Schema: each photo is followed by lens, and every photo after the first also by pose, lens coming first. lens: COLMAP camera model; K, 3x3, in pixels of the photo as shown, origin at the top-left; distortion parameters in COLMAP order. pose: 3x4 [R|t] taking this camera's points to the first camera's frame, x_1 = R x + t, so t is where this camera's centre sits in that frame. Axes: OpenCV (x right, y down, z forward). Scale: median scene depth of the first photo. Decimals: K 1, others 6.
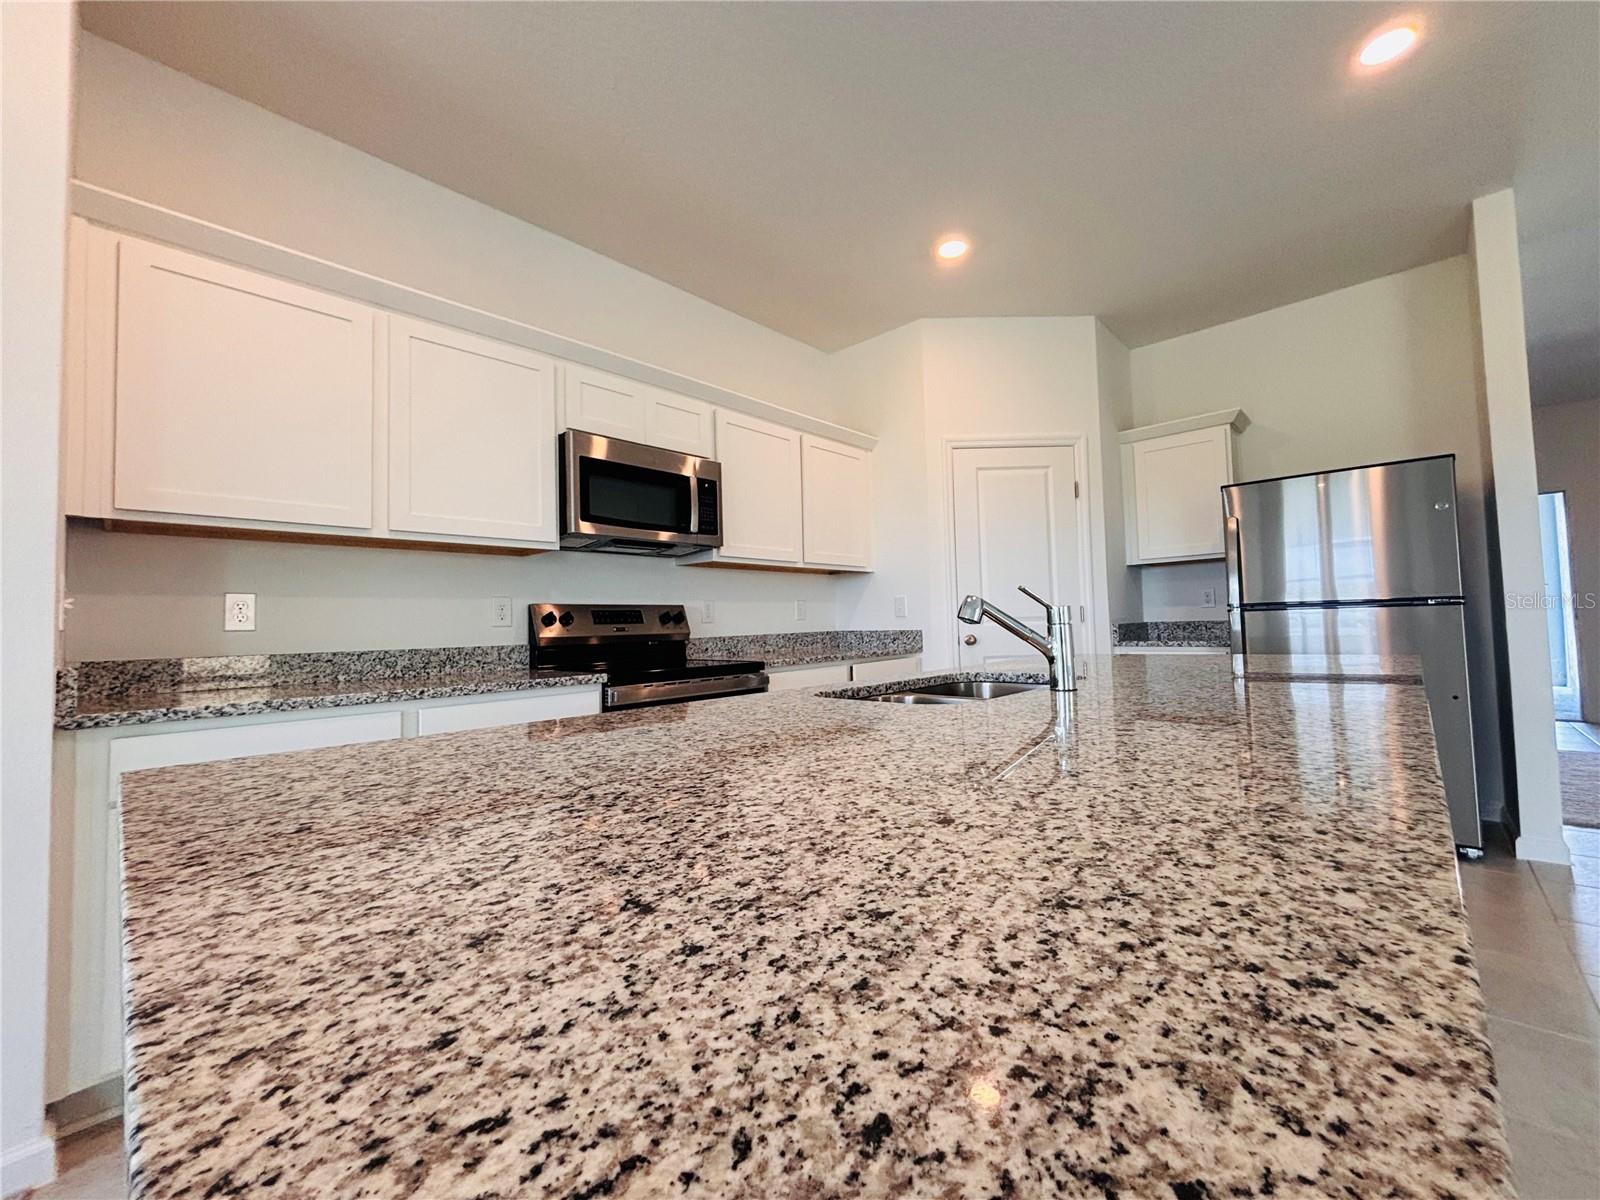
lens RADIAL K [[645.8, 0, 802.2], [0, 645.8, 600.9], [0, 0, 1]] dist [0.000470, 0.000092]
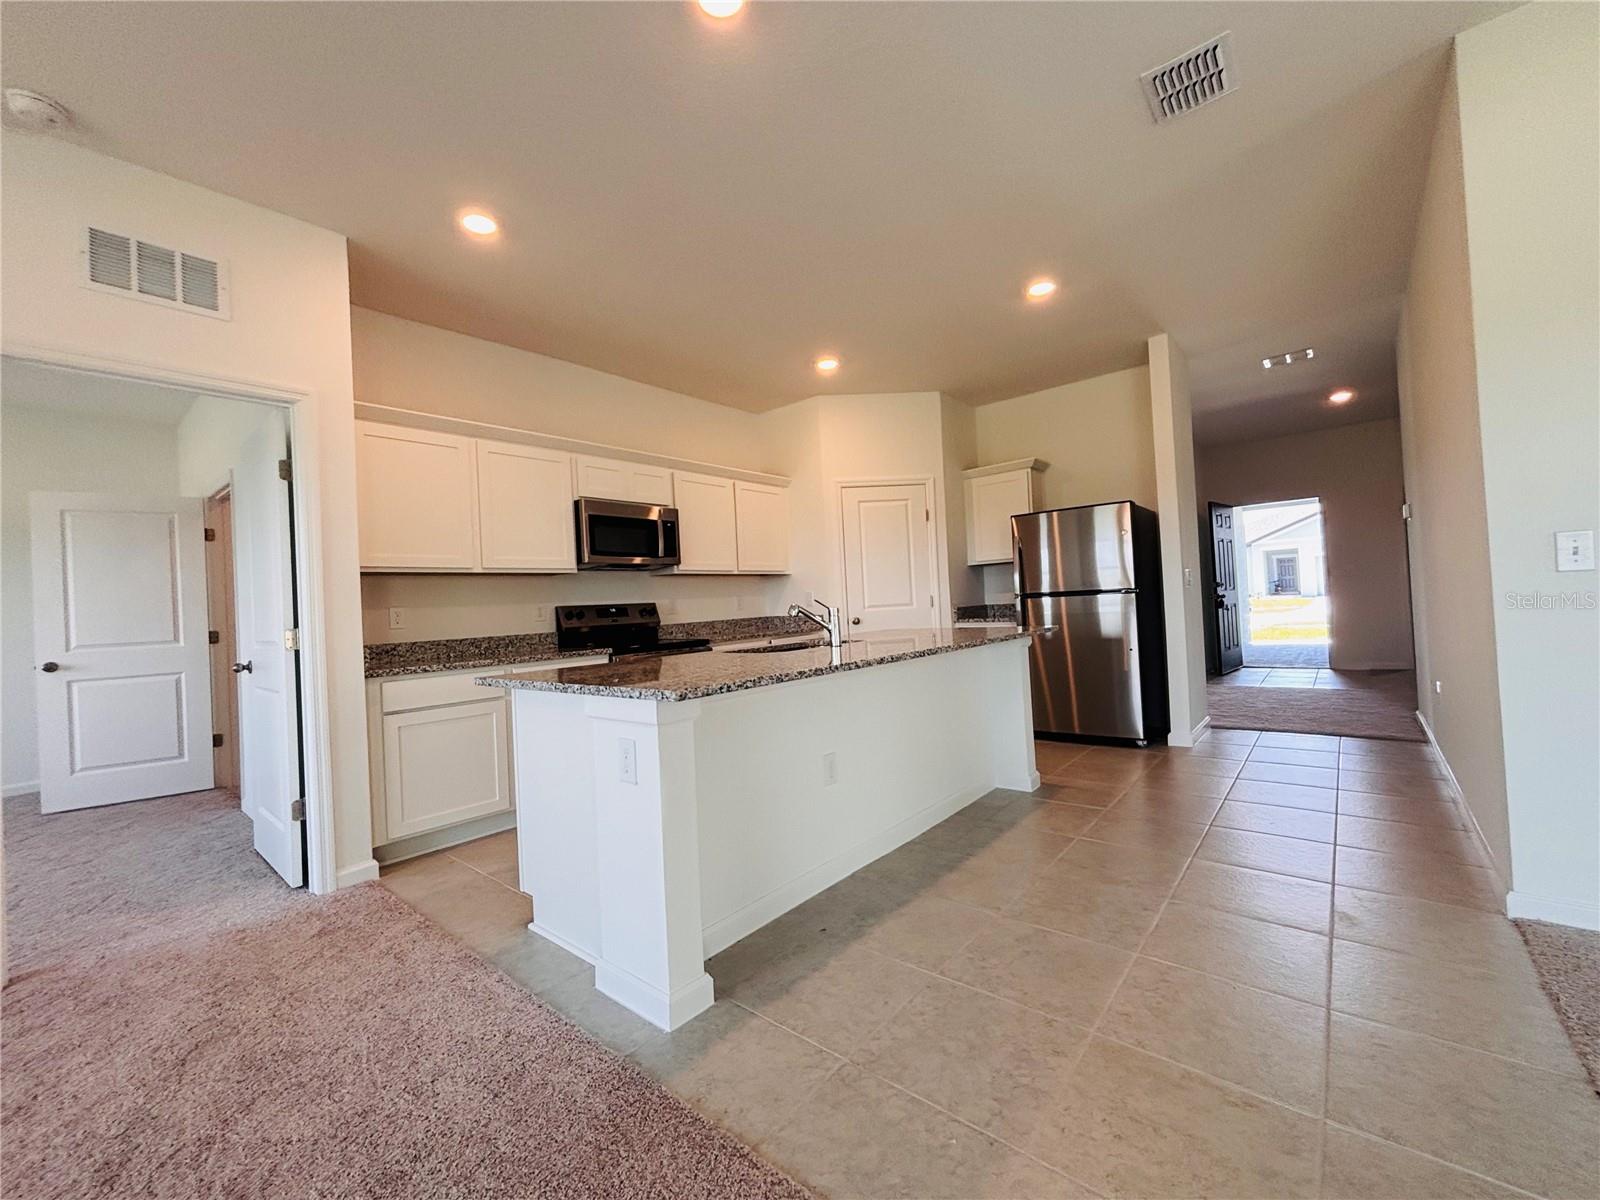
lens RADIAL K [[645.8, 0, 798.5], [0, 645.8, 599.5], [0, 0, 1]] dist [0.000470, 0.000092]
pose [[0.998775, -0.024522, 0.042987, 0.083698], [0.023339, 0.999341, 0.027809, -0.035923], [-0.043641, -0.026772, 0.998689, -0.509163]]
